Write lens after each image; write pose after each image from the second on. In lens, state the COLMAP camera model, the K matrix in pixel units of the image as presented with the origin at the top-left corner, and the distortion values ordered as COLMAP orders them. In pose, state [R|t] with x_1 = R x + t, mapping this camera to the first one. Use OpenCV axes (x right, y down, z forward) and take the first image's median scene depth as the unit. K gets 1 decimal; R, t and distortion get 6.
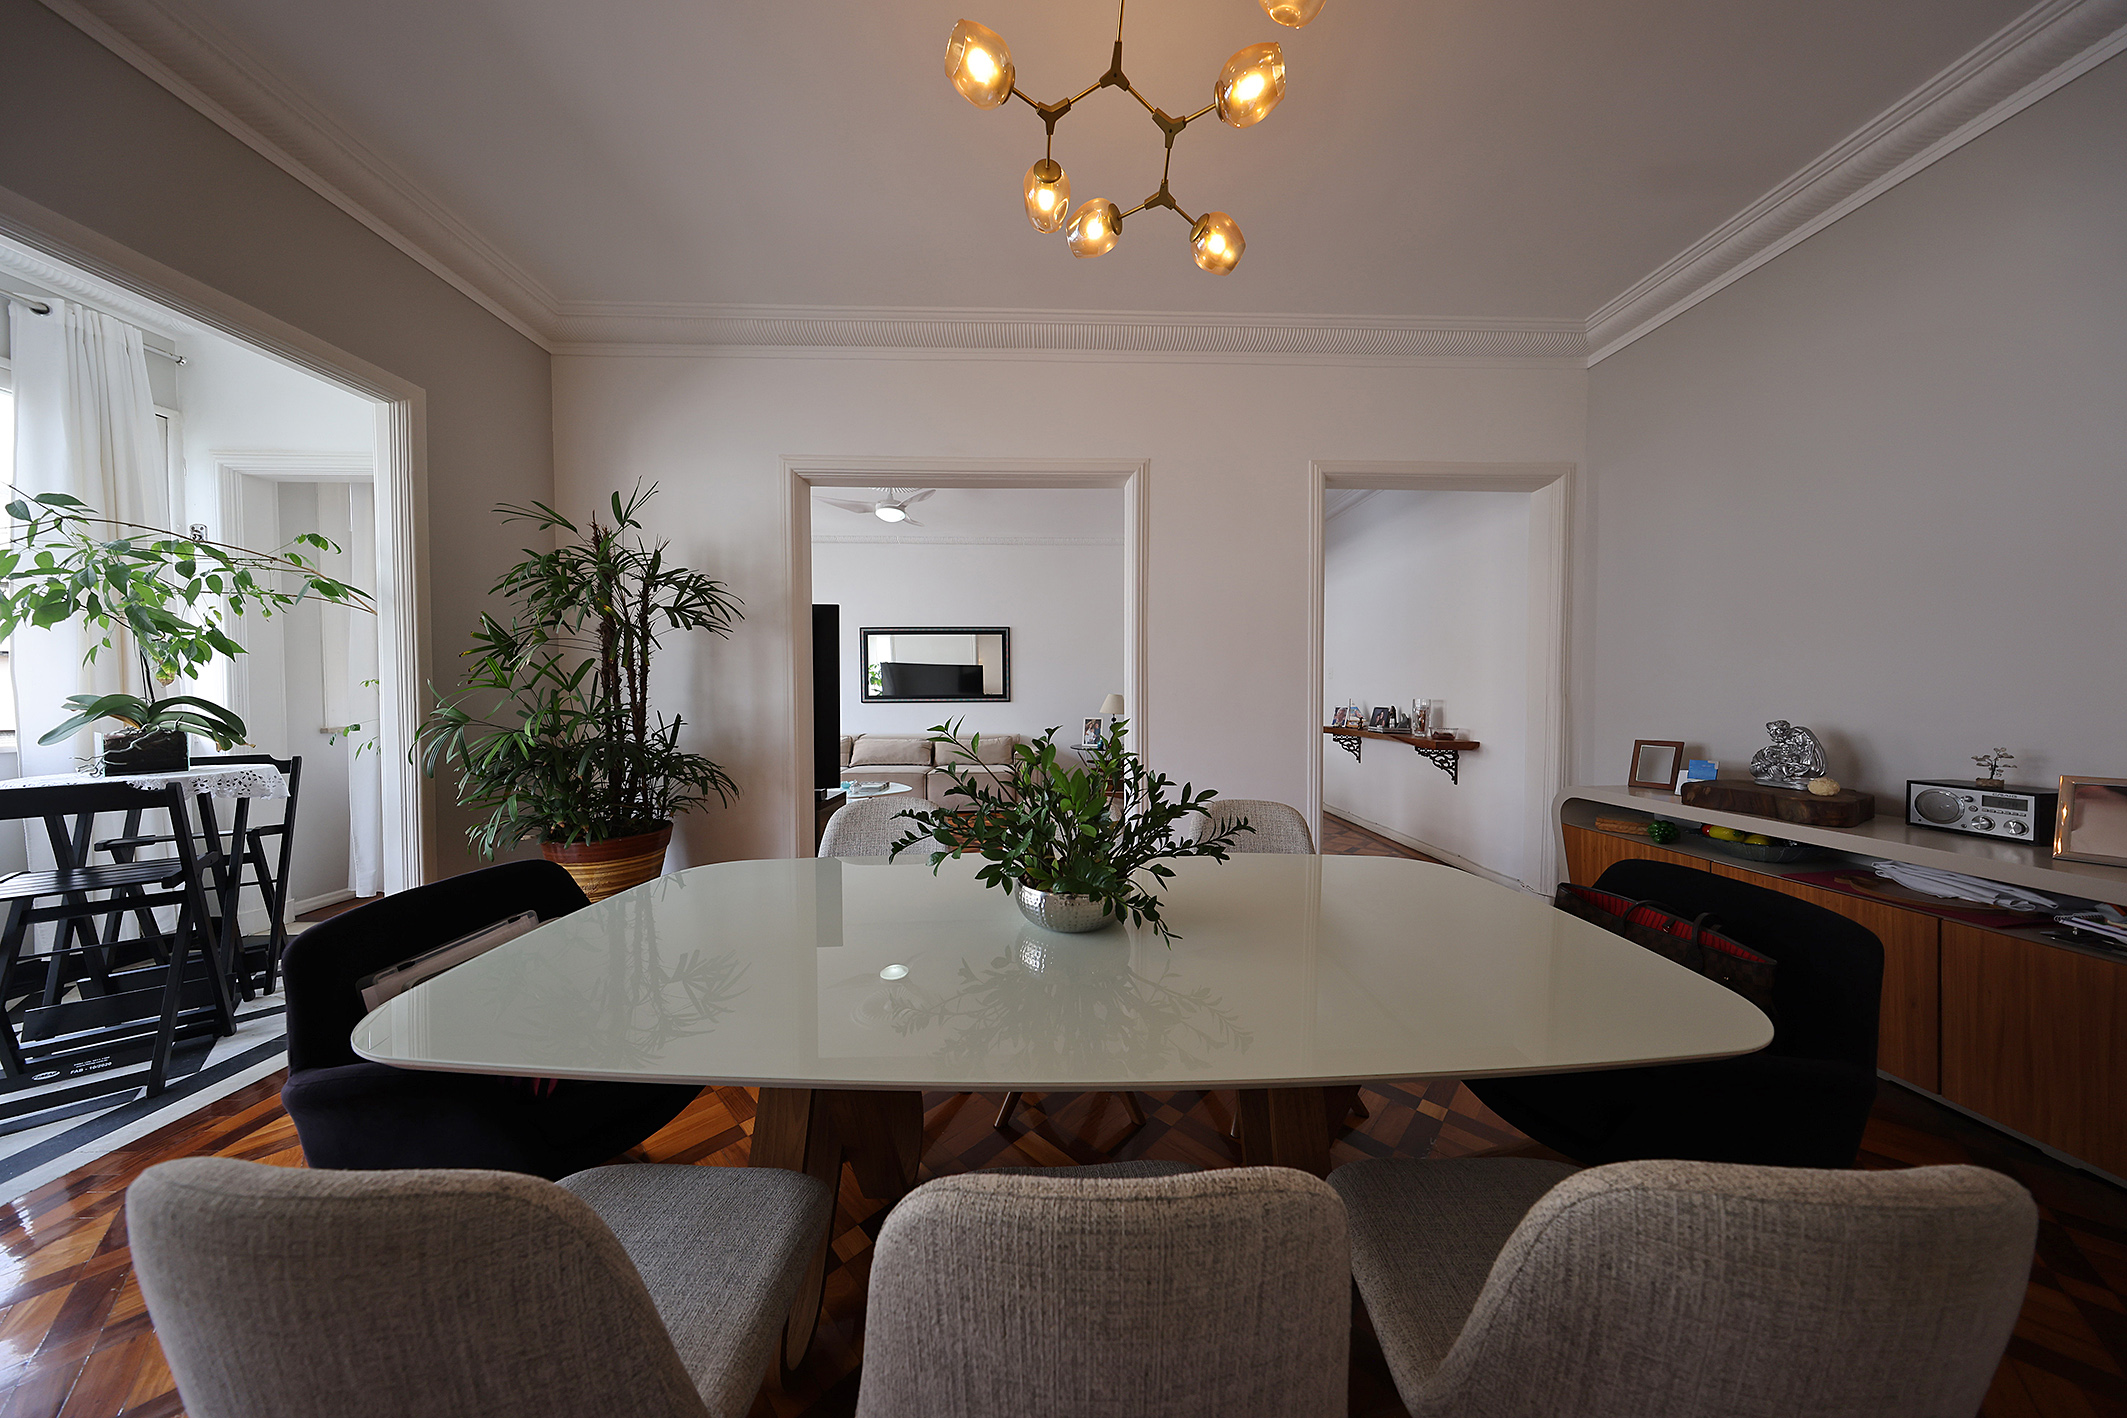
lens RADIAL K [[616.4, 0, 1063.0], [0, 616.4, 707.7], [0, 0, 1]] dist [0.000491, -0.000038]
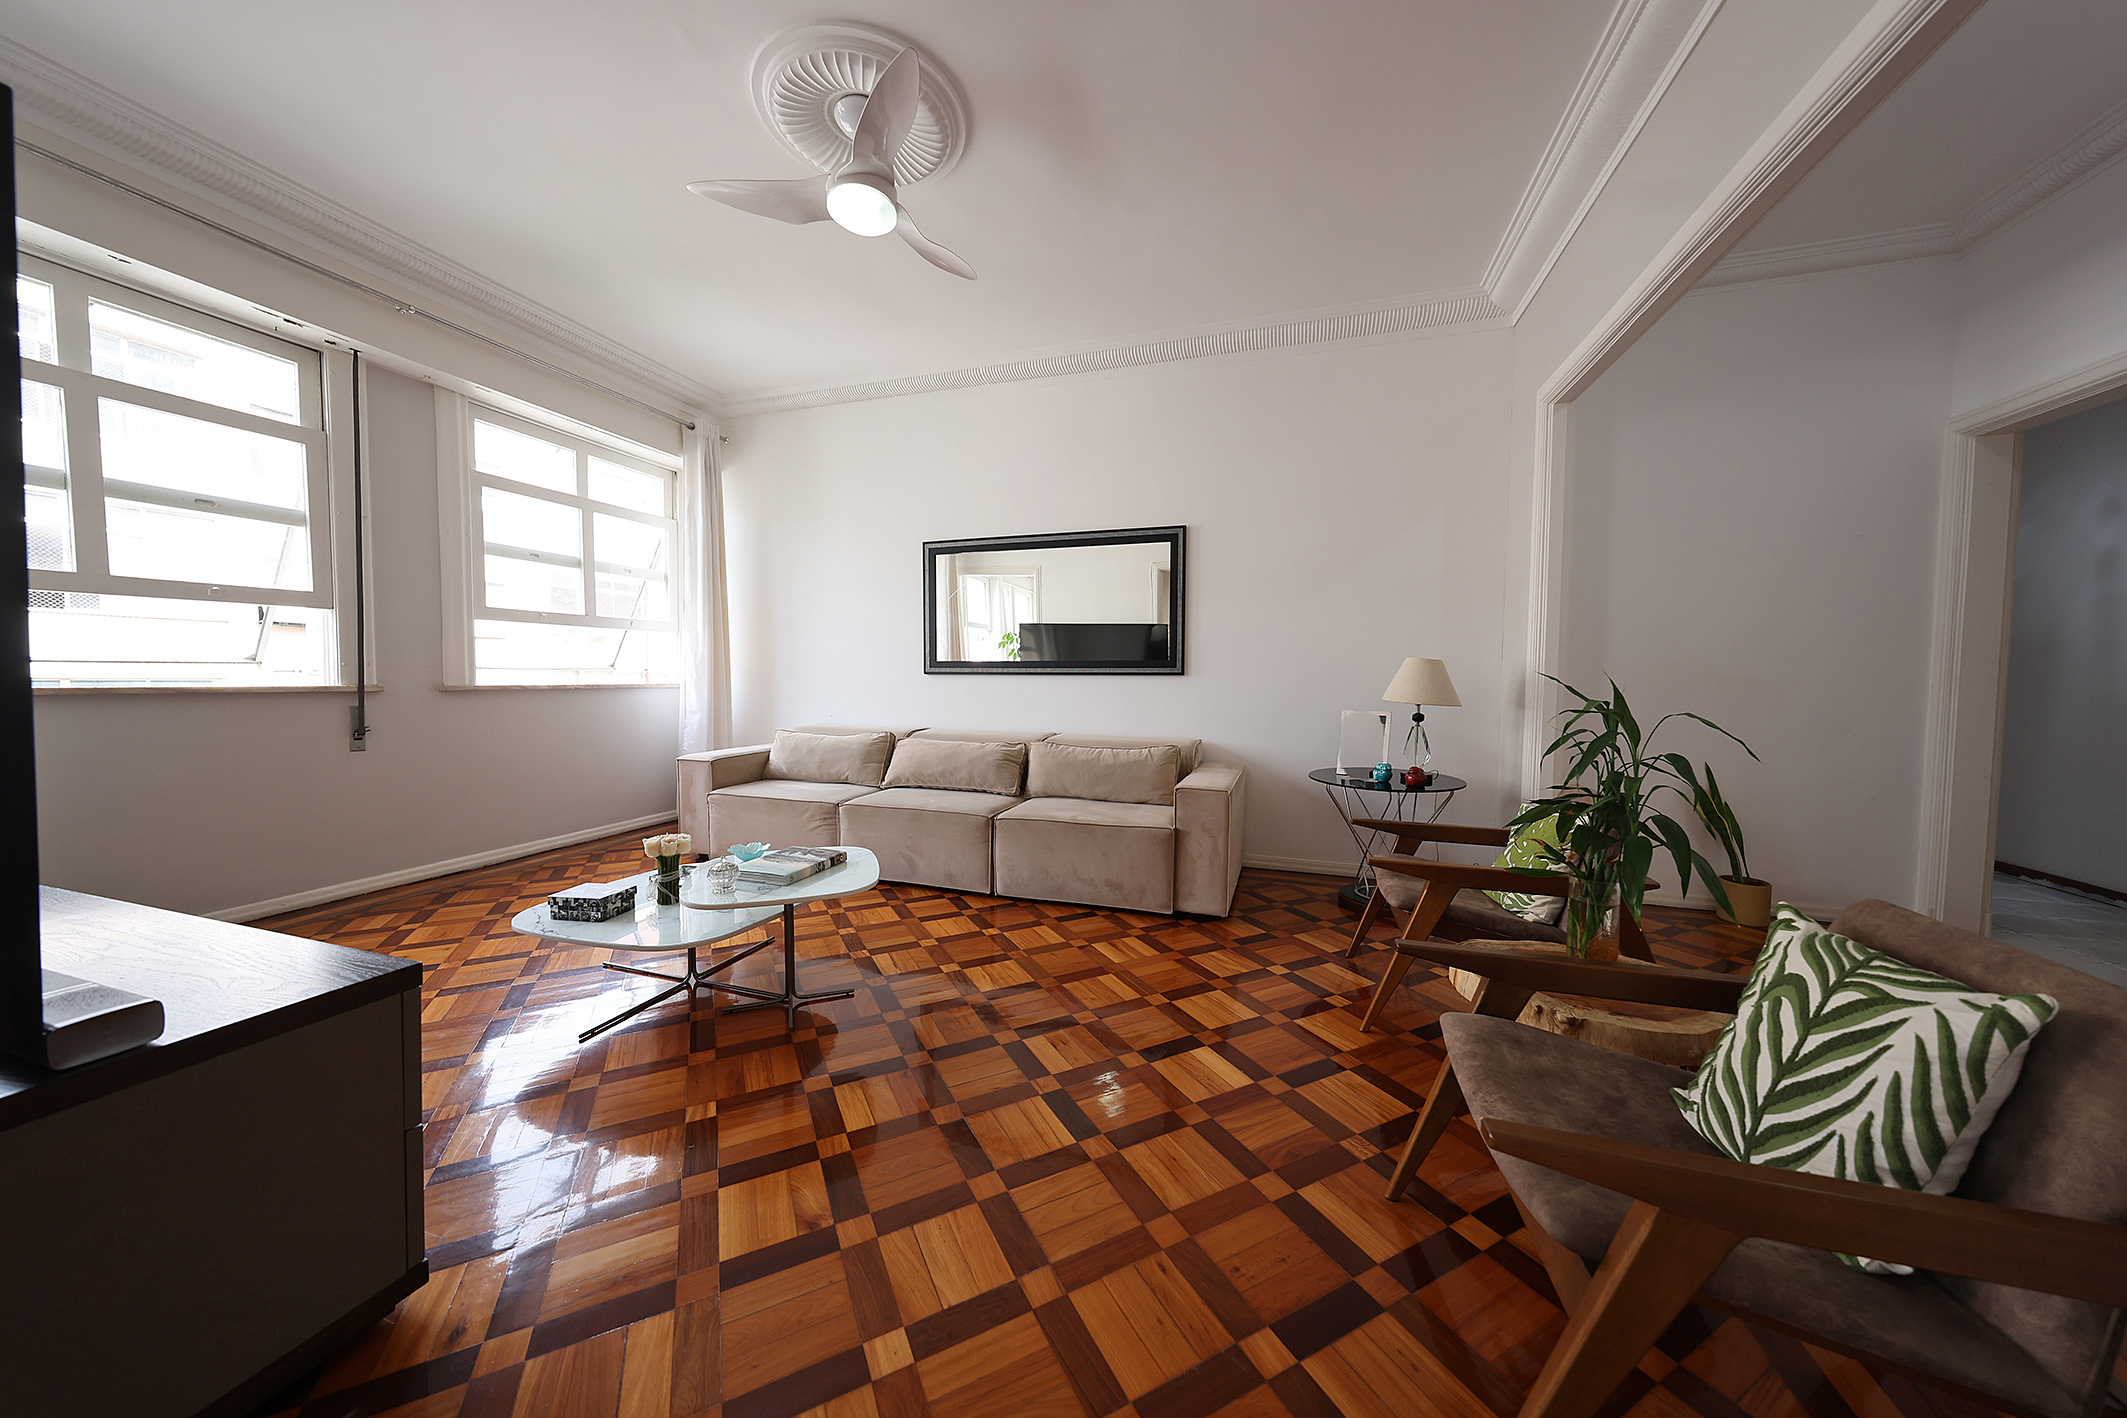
lens RADIAL K [[675.5, 0, 1055.9], [0, 675.5, 709.8], [0, 0, 1]] dist [0.002402, 0.000102]
pose [[0.938123, 0.028700, -0.345111, 0.021430], [-0.019590, 0.999362, 0.029859, 0.012426], [0.345748, -0.021250, 0.938087, 1.290739]]
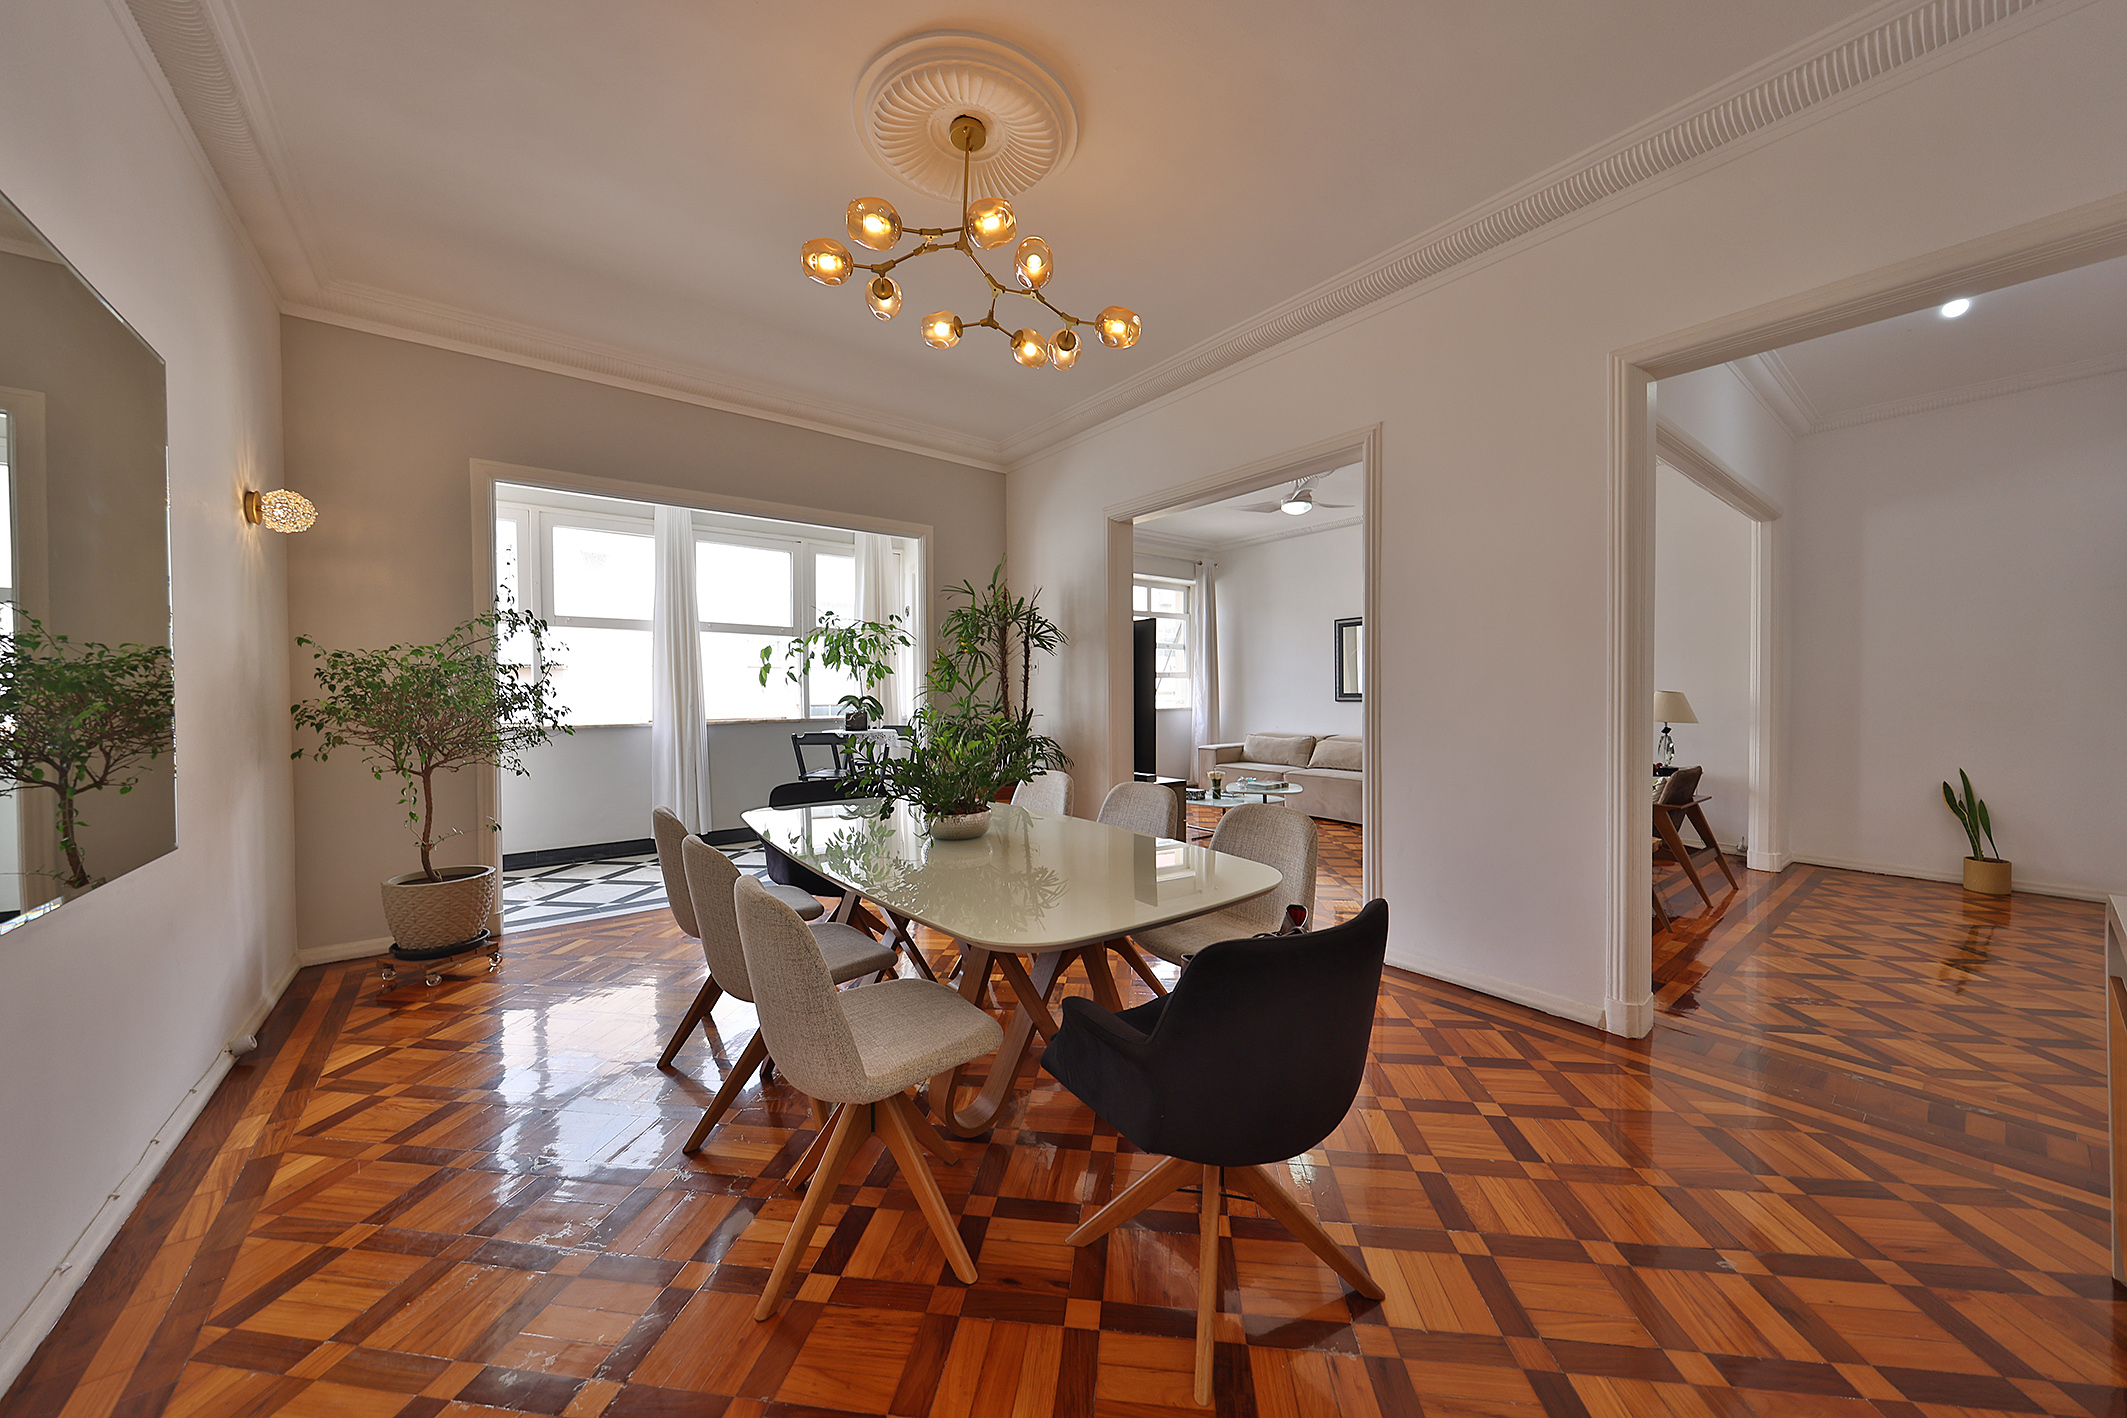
lens RADIAL K [[737.1, 0, 1060.7], [0, 737.1, 706.7], [0, 0, 1]] dist [0.000499, 0.000220]
pose [[0.587226, 0.014531, -0.809293, 0.944369], [-0.013659, 0.999874, 0.008042, -0.009277], [0.809308, 0.006332, 0.587350, 0.037686]]
